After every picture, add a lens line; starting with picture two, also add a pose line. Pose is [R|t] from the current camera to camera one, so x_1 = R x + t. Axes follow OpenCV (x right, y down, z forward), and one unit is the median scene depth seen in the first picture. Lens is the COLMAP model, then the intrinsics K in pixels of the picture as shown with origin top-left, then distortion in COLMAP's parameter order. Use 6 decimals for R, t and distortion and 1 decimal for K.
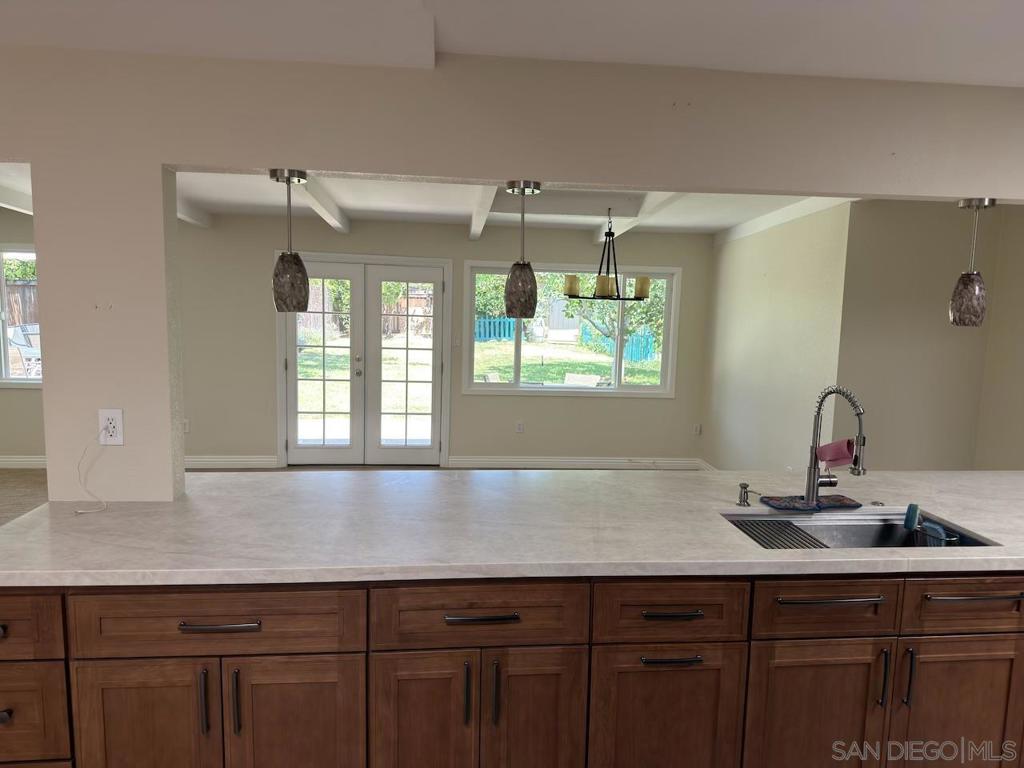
lens RADIAL K [[713.8, 0, 515.2], [0, 713.8, 389.2], [0, 0, 1]] dist [0.060336, -0.082765]
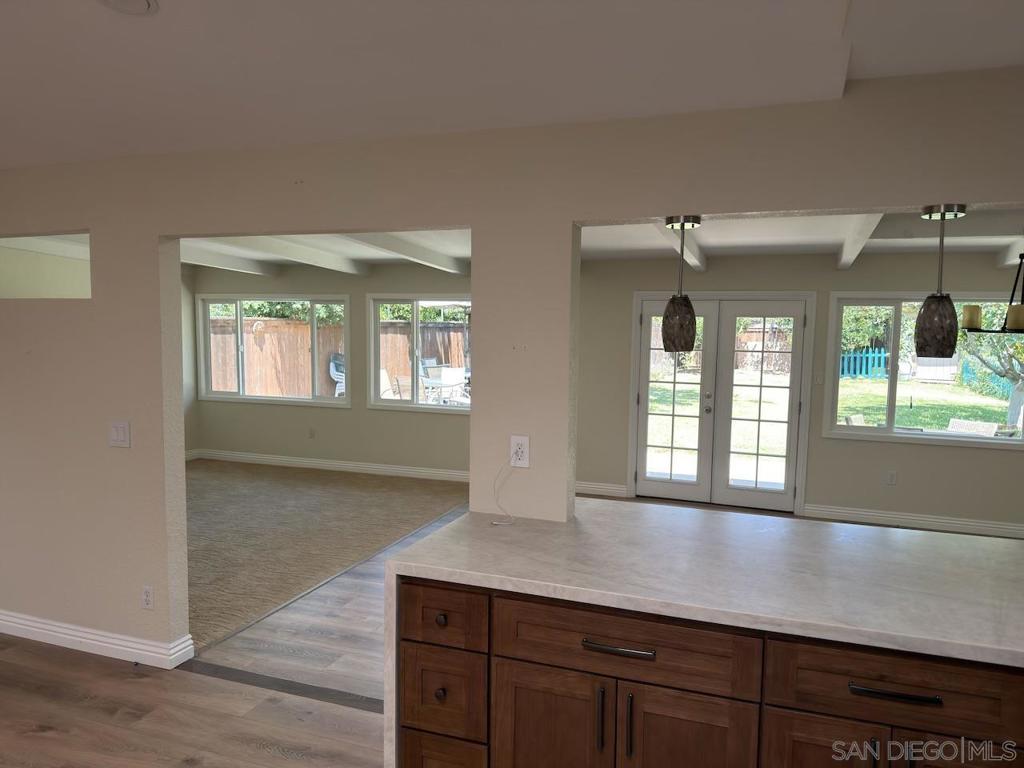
lens RADIAL K [[713.8, 0, 512.8], [0, 713.8, 387.3], [0, 0, 1]] dist [0.060336, -0.082765]
pose [[0.896570, 0.023306, -0.442288, -0.068784], [-0.045818, 0.998137, -0.040284, -0.003382], [0.440525, 0.056382, 0.895968, -0.026802]]
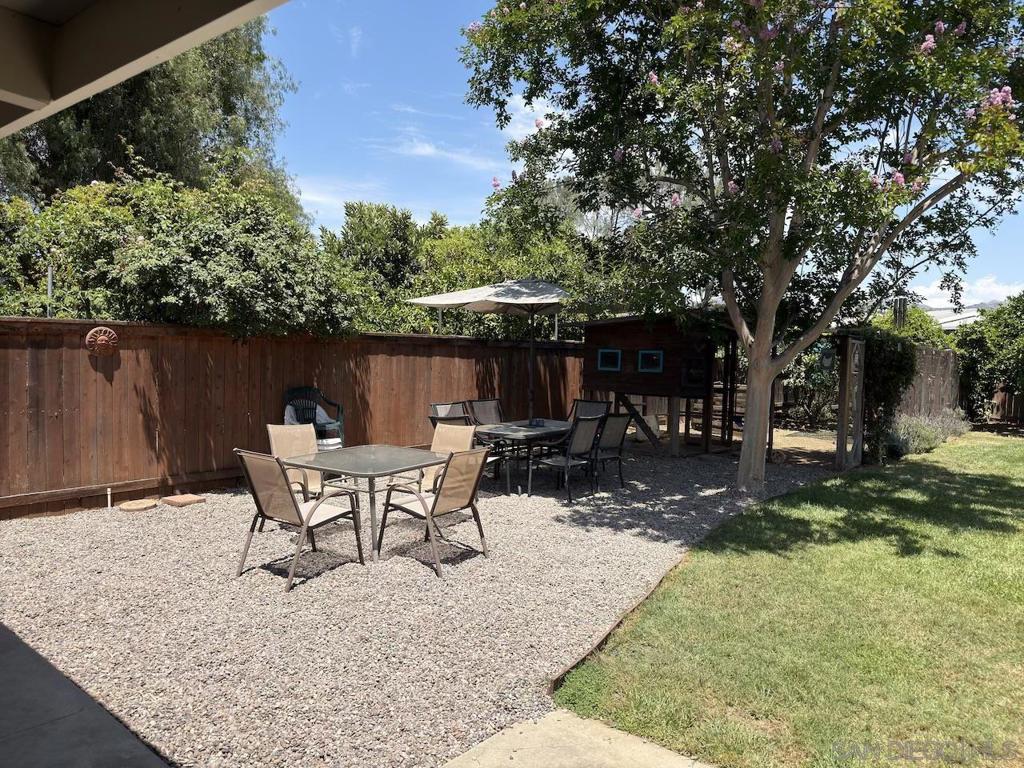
lens RADIAL K [[713.8, 0, 513.5], [0, 713.8, 390.6], [0, 0, 1]] dist [0.060336, -0.082765]
pose [[0.702596, 0.038387, -0.710553, -0.859329], [-0.103205, 0.993483, -0.048377, -0.390808], [0.704065, 0.107321, 0.701979, 3.007868]]
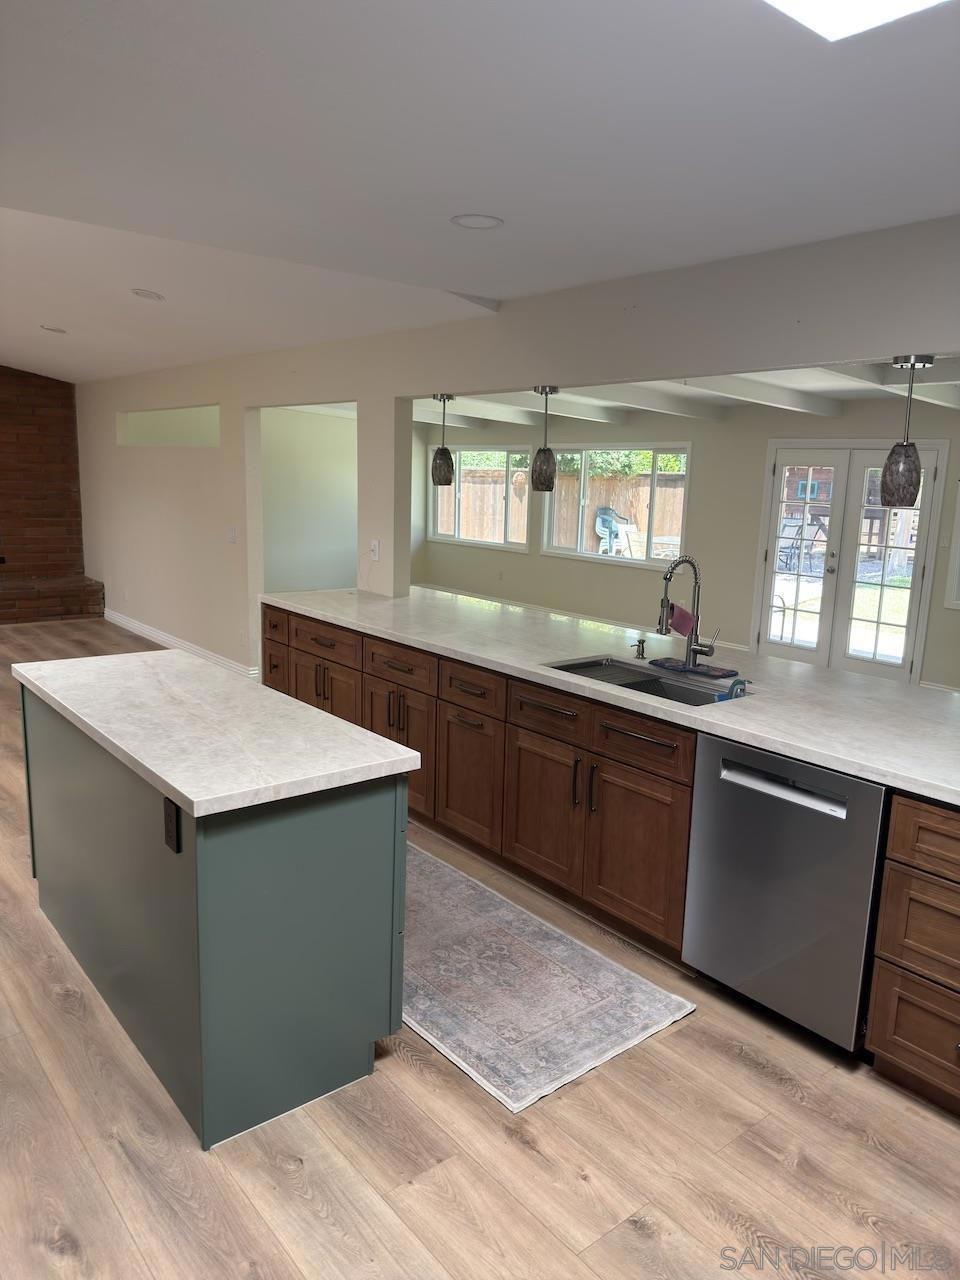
lens RADIAL K [[892.2, 0, 491.6], [0, 892.2, 642.7], [0, 0, 1]] dist [0.060336, -0.082765]
pose [[0.552400, 0.146321, -0.820636, 1.423107], [-0.120809, 0.988132, 0.094865, 0.034086], [0.824778, 0.046737, 0.563521, 0.008493]]
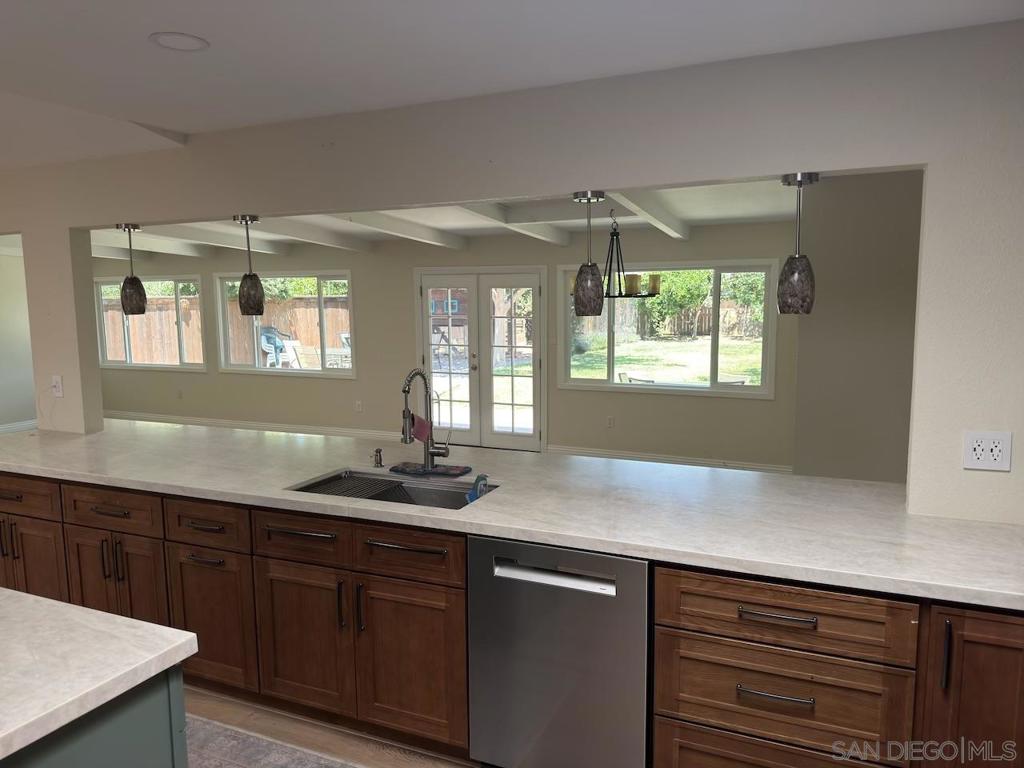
lens RADIAL K [[713.8, 0, 510.5], [0, 713.8, 381.8], [0, 0, 1]] dist [0.060336, -0.082765]
pose [[0.868701, 0.023194, -0.494794, 1.169896], [-0.030983, 0.999491, -0.007546, 0.022136], [0.494367, 0.021885, 0.868978, 0.063925]]
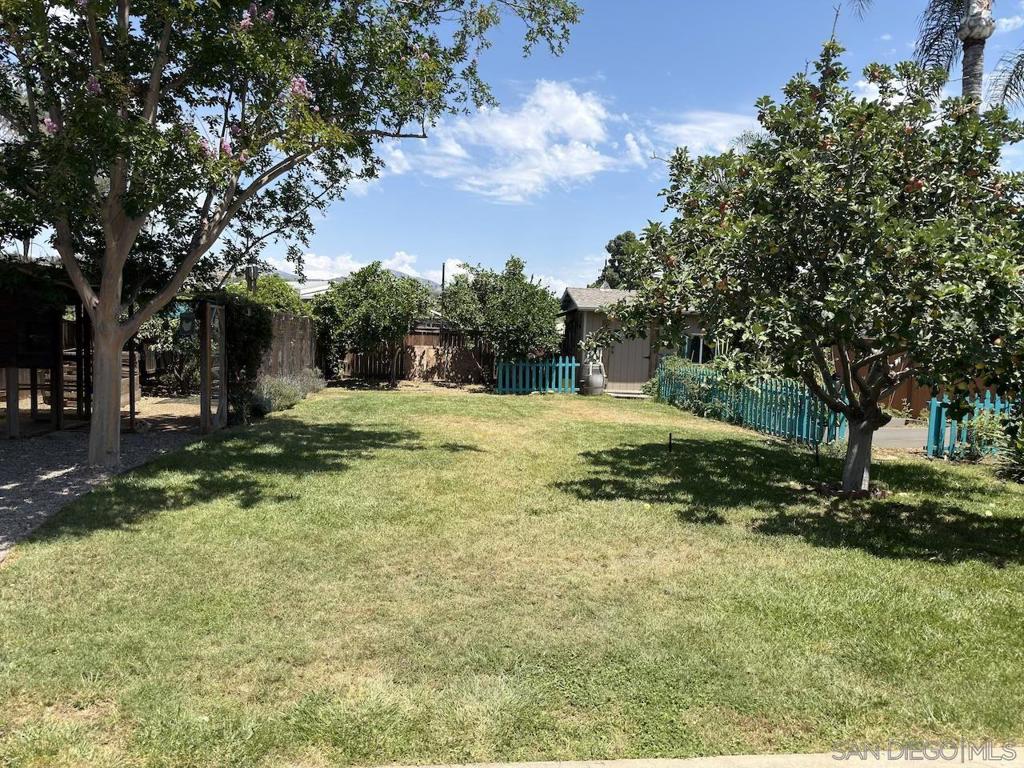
lens RADIAL K [[713.8, 0, 509.5], [0, 713.8, 390.4], [0, 0, 1]] dist [0.060336, -0.082765]
pose [[0.999869, 0.011257, 0.011592, -0.749961], [-0.010678, 0.998751, -0.048811, -0.394229], [-0.012127, 0.048681, 0.998741, 3.051952]]
